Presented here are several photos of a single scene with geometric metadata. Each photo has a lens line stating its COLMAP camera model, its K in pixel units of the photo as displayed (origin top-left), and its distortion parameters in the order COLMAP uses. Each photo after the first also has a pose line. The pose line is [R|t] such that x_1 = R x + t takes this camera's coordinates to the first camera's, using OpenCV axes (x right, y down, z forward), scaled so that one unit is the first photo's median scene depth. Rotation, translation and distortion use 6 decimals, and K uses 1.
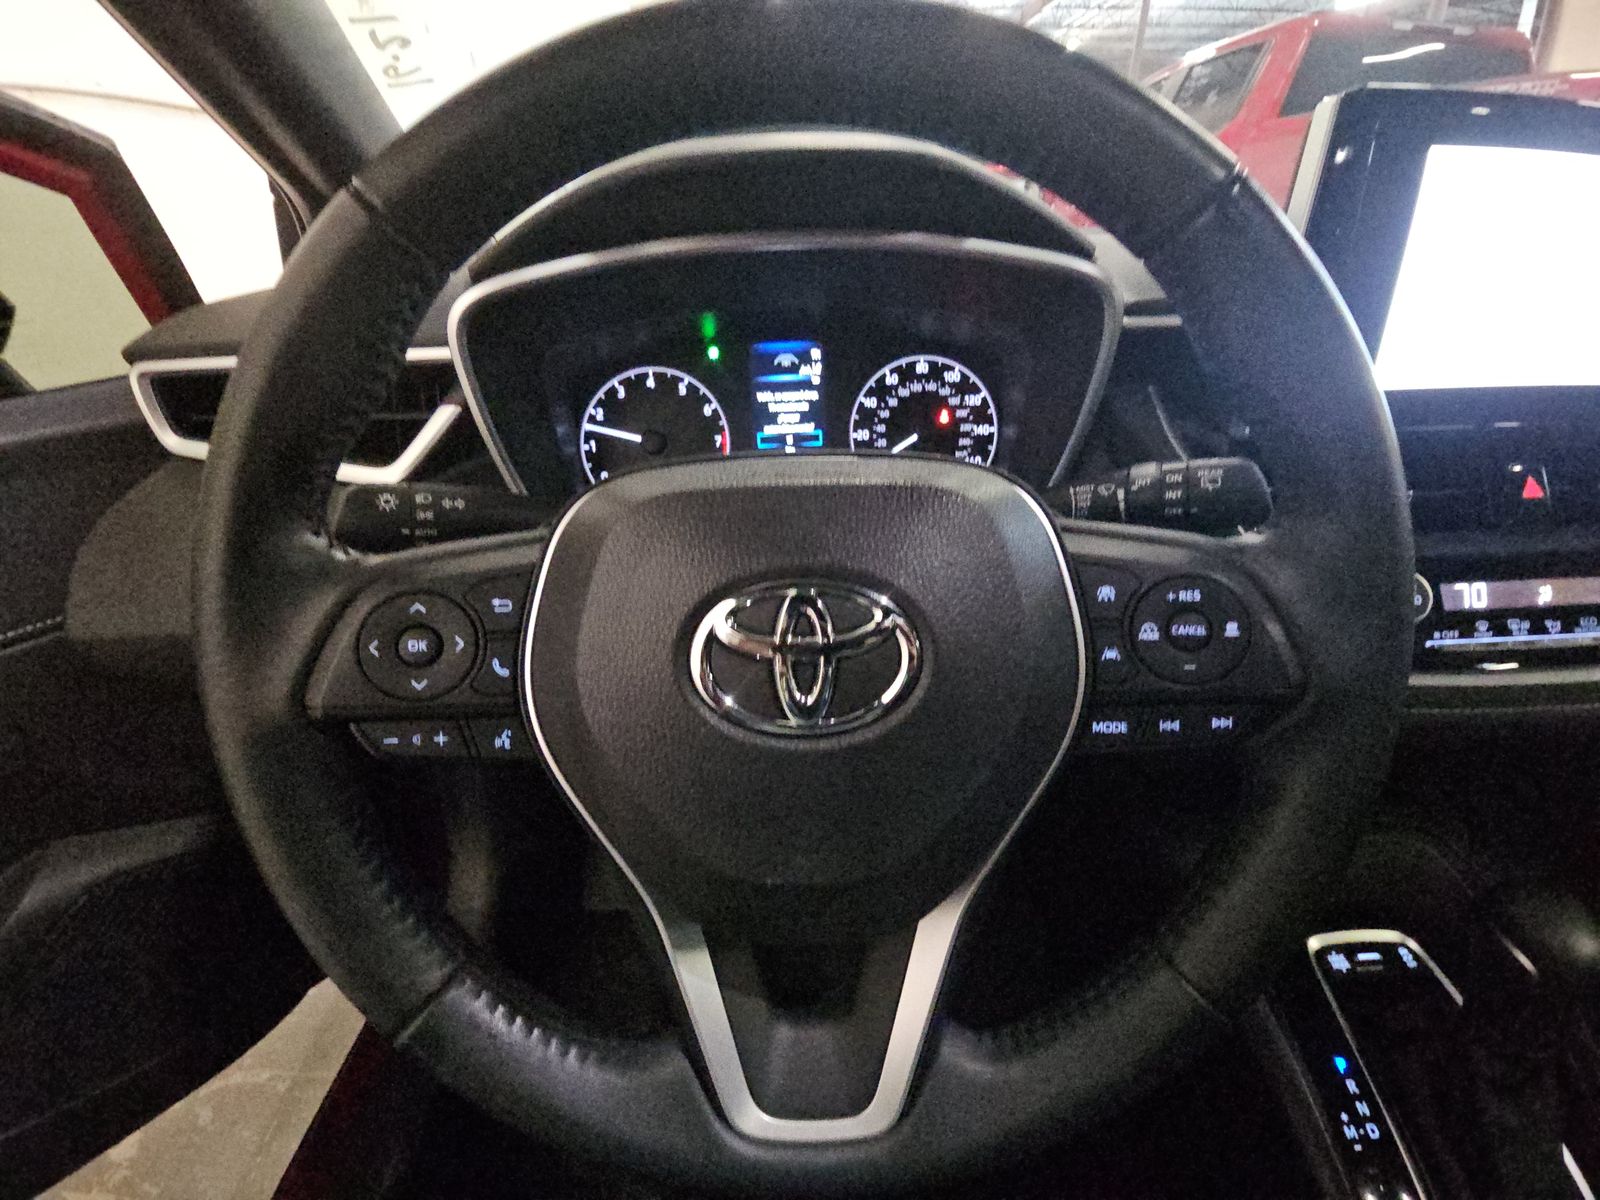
lens RADIAL K [[660.4, 0, 788.9], [0, 660.4, 594.9], [0, 0, 1]] dist [0.023615, -0.014016]
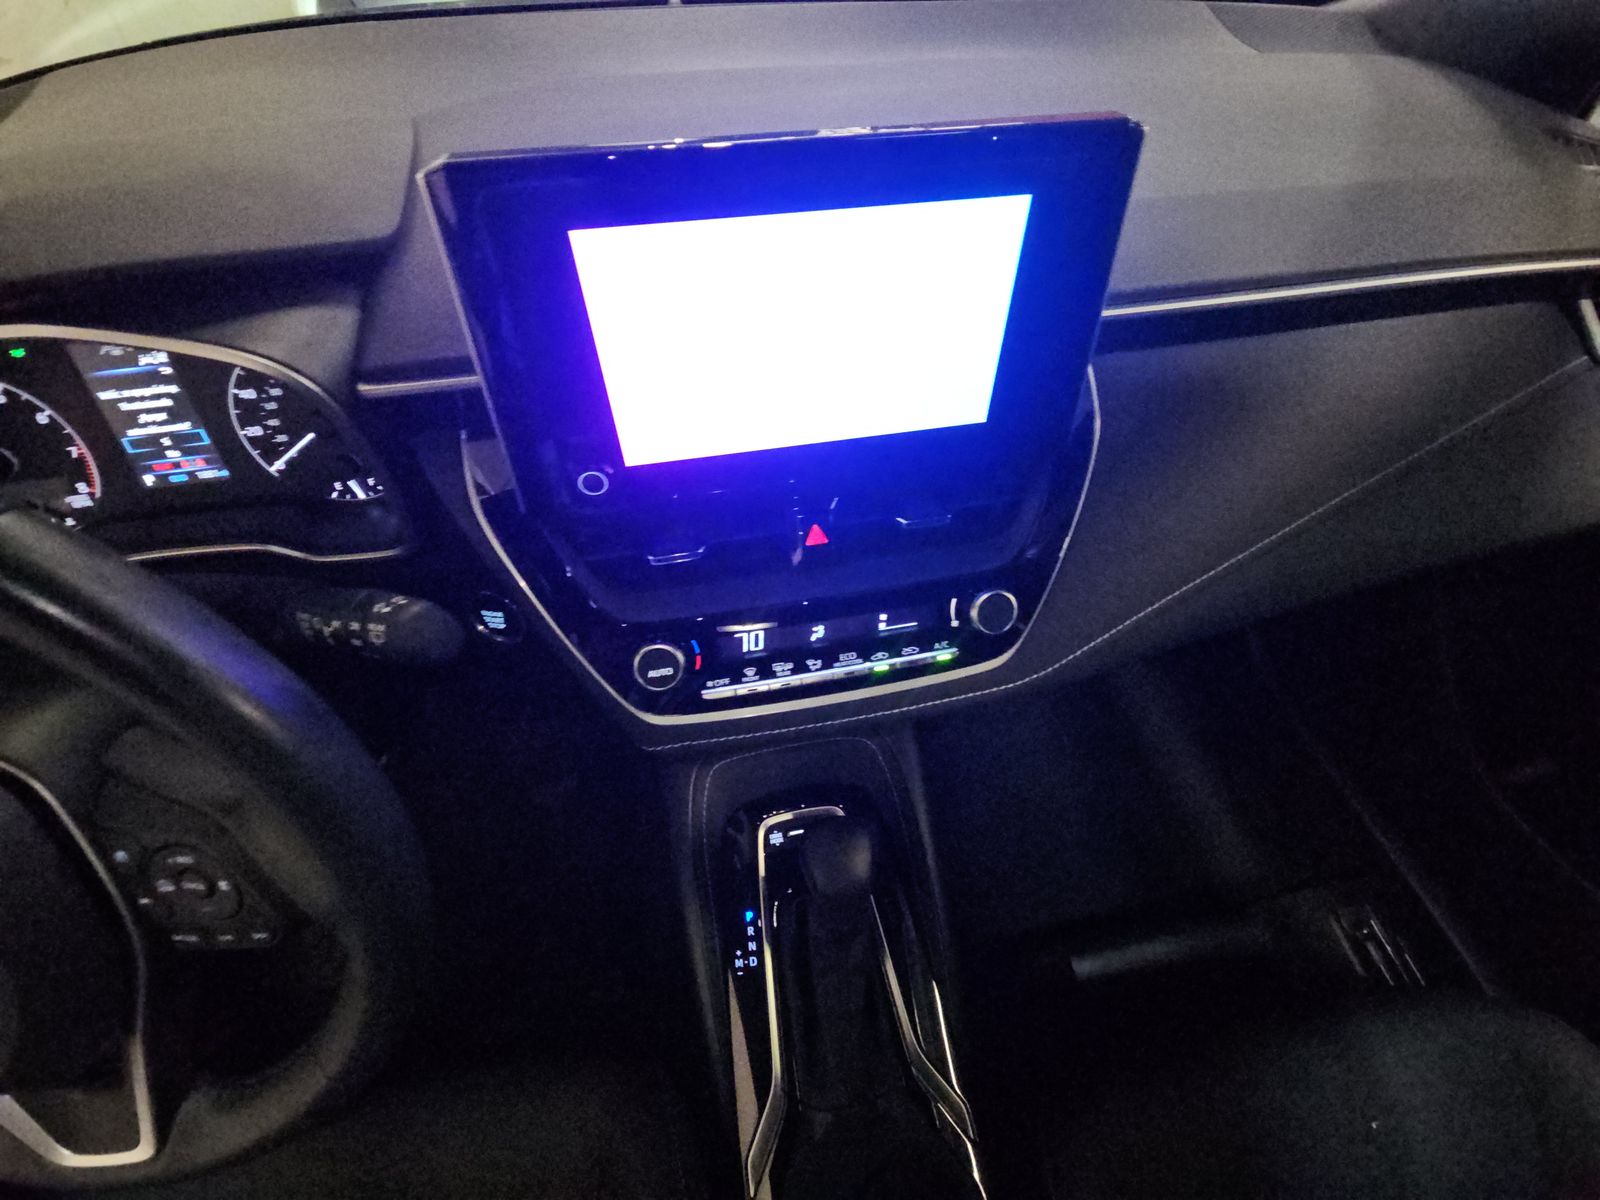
lens RADIAL K [[660.4, 0, 788.9], [0, 660.4, 594.9], [0, 0, 1]] dist [0.023615, -0.014016]
pose [[0.988111, -0.100141, 0.116656, 0.985420], [0.045831, 0.916136, 0.398239, -0.520010], [-0.146753, -0.388158, 0.909833, 0.012759]]
